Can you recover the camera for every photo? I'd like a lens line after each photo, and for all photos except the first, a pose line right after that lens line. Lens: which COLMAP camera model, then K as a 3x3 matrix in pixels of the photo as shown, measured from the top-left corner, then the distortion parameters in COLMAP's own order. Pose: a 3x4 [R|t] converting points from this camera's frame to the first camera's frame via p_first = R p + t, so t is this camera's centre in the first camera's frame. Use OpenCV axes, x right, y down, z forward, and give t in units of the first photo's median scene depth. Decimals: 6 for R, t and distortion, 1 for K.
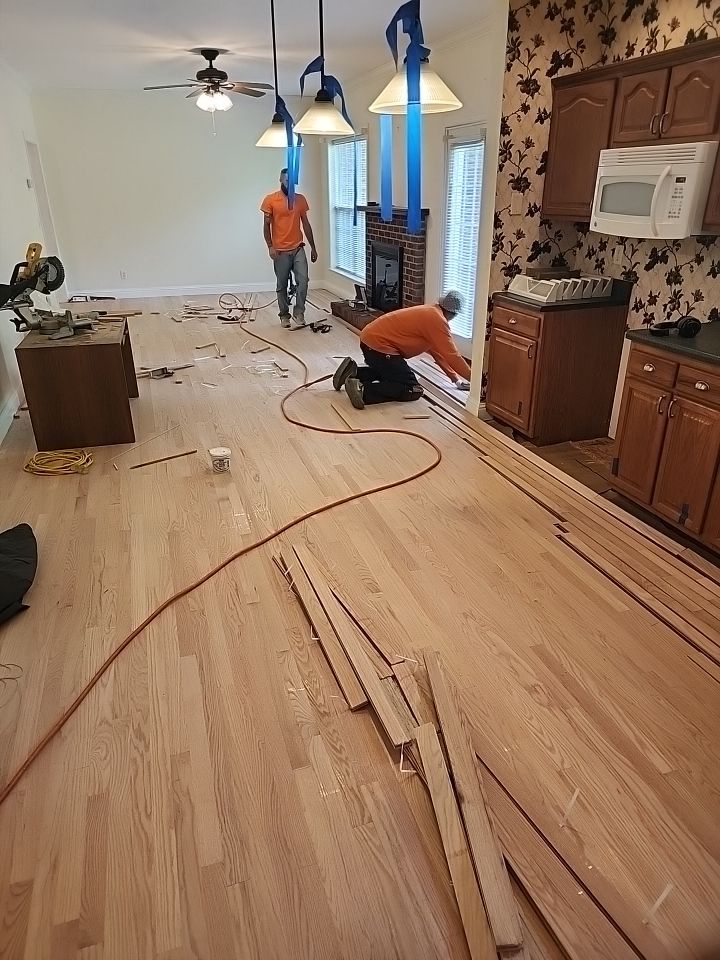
lens RADIAL K [[656.7, 0, 358.1], [0, 656.7, 482.6], [0, 0, 1]] dist [0.051086, -0.032007]
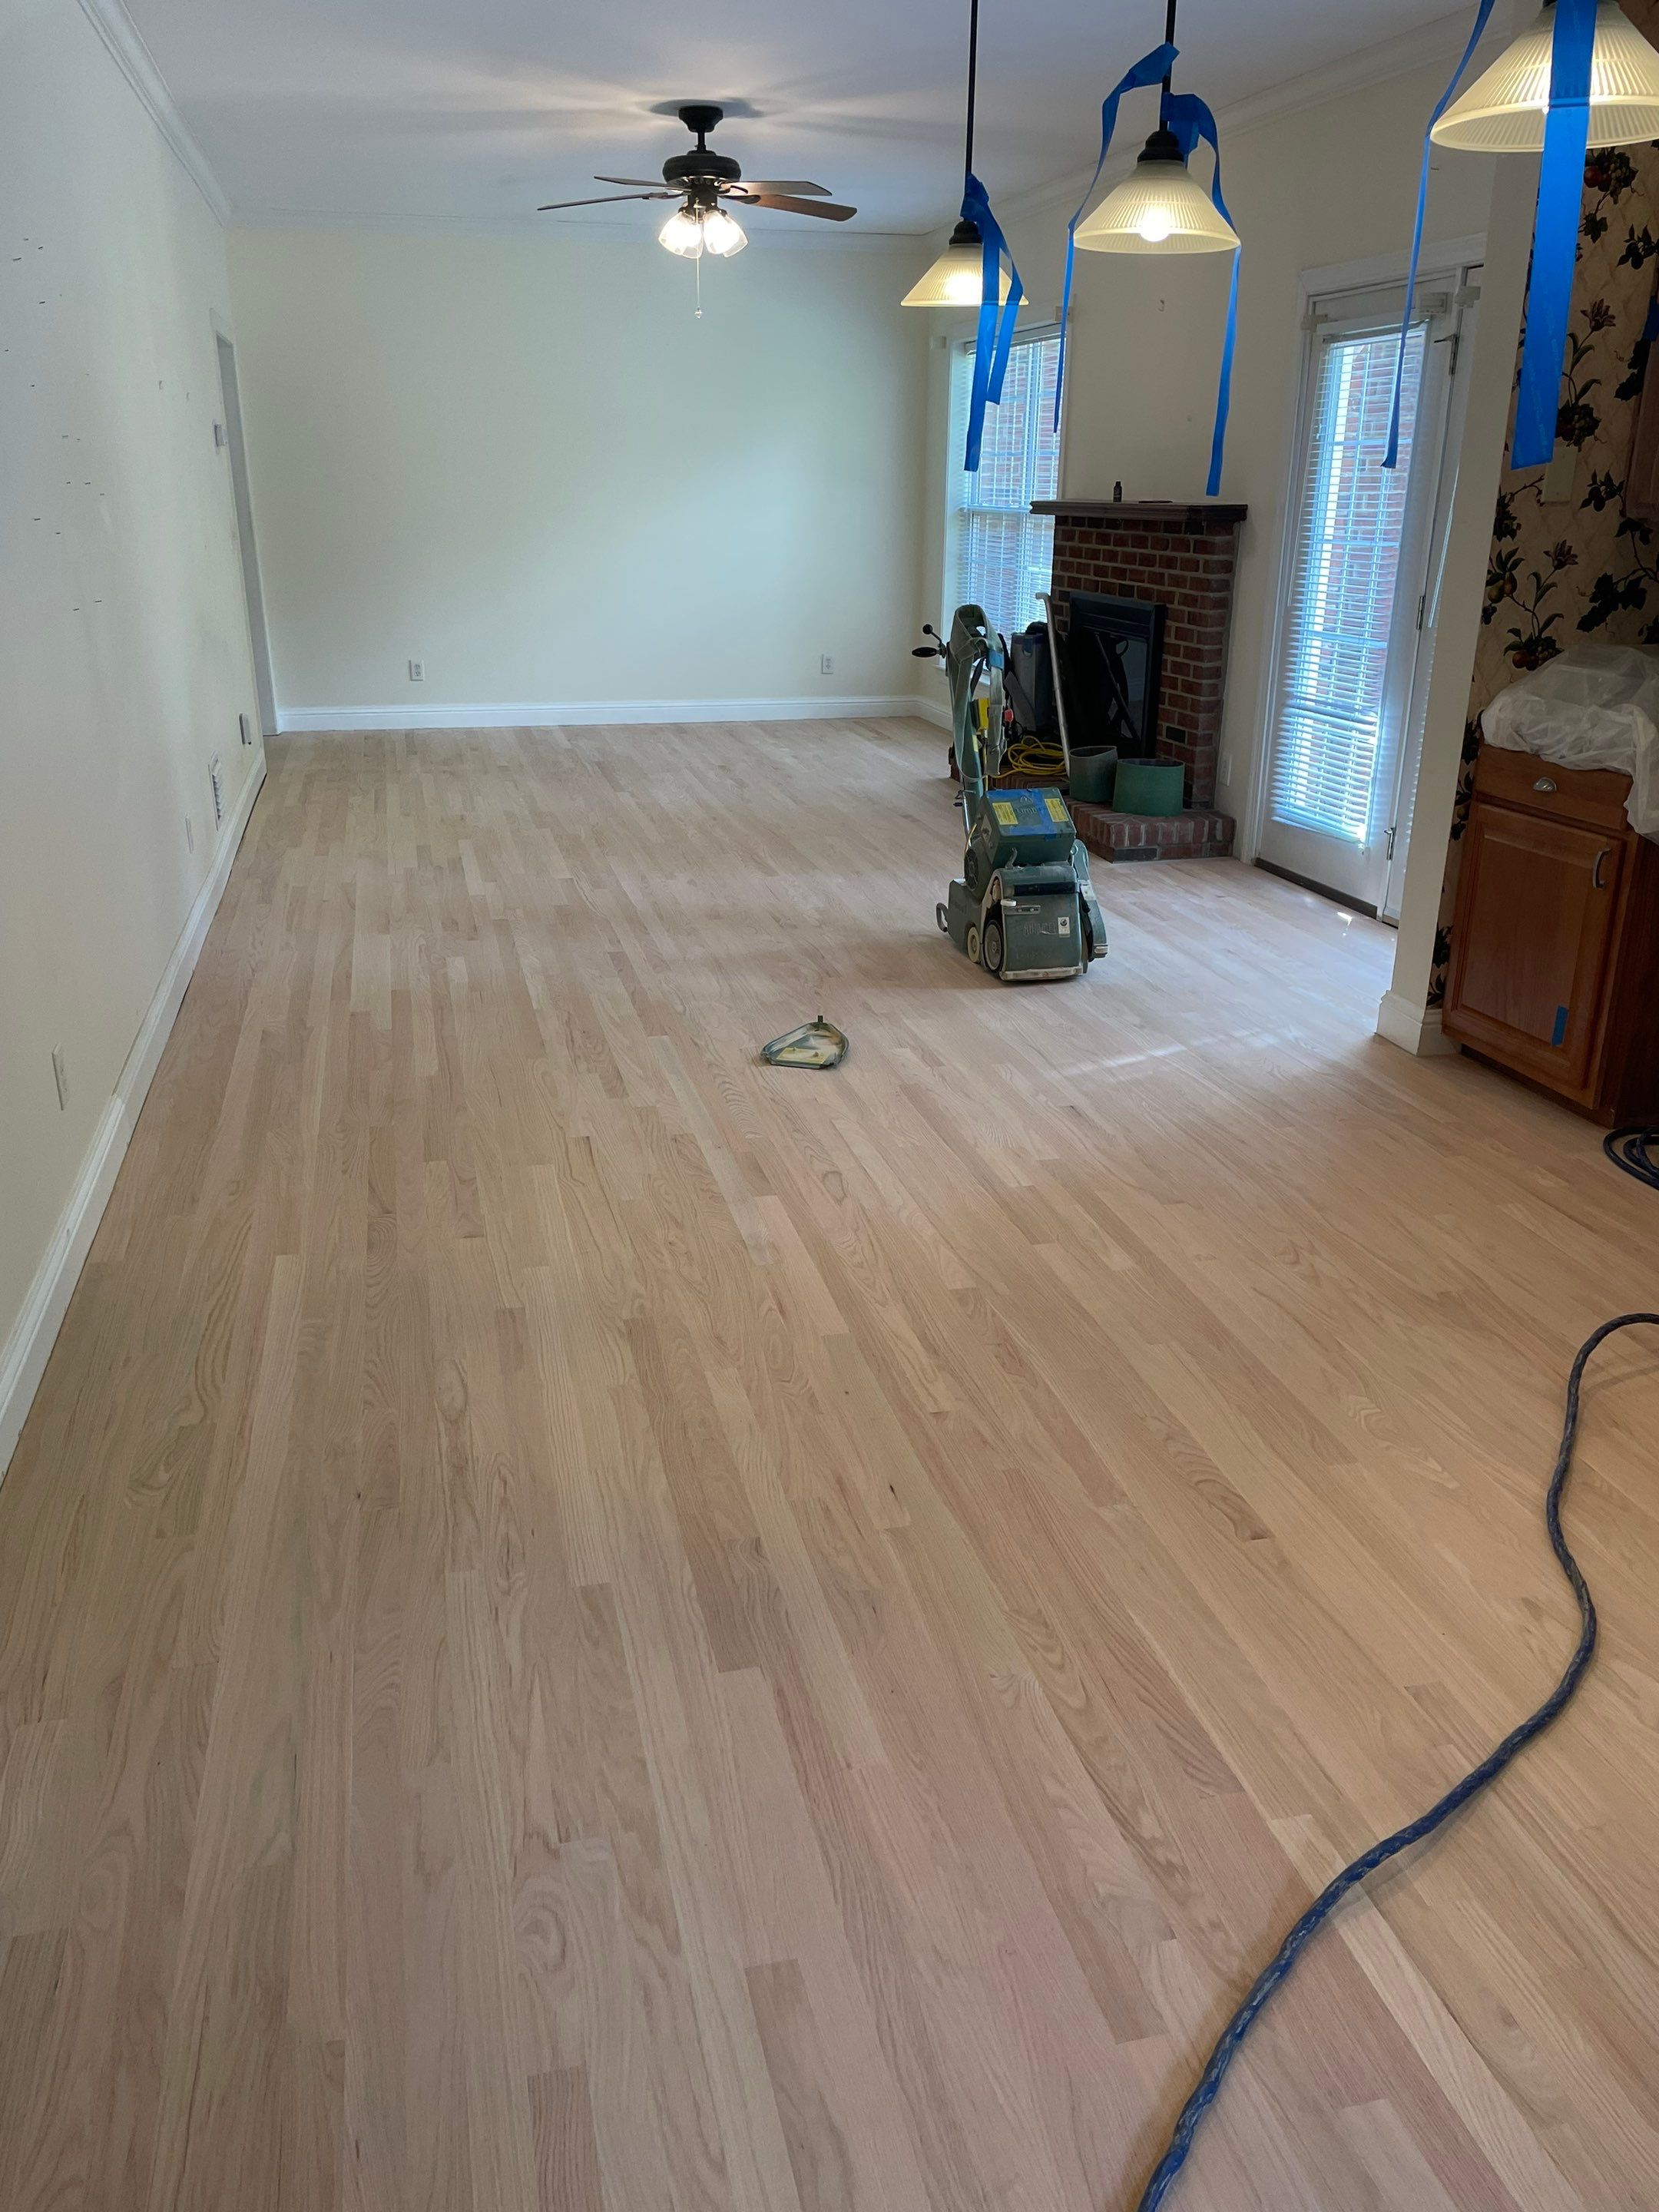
lens RADIAL K [[1724.0, 0, 809.7], [0, 1724.0, 1094.1], [0, 0, 1]] dist [0.054389, -0.063768]
pose [[0.997078, 0.038553, -0.065943, -0.098793], [-0.043771, 0.995866, -0.079598, 0.017738], [0.062601, 0.082252, 0.994643, 0.040188]]
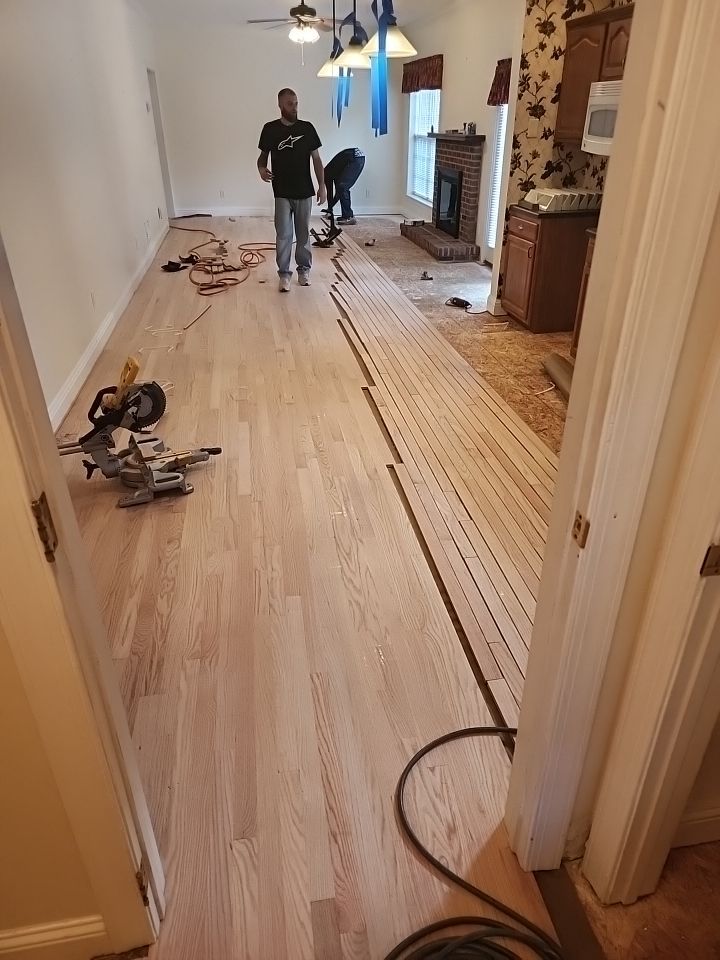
lens RADIAL K [[656.7, 0, 369.7], [0, 656.7, 483.4], [0, 0, 1]] dist [0.051086, -0.032007]
pose [[0.991279, 0.078446, -0.105883, 0.122608], [-0.069627, 0.993983, 0.084562, 0.145992], [0.111880, -0.076452, 0.990776, -0.294960]]
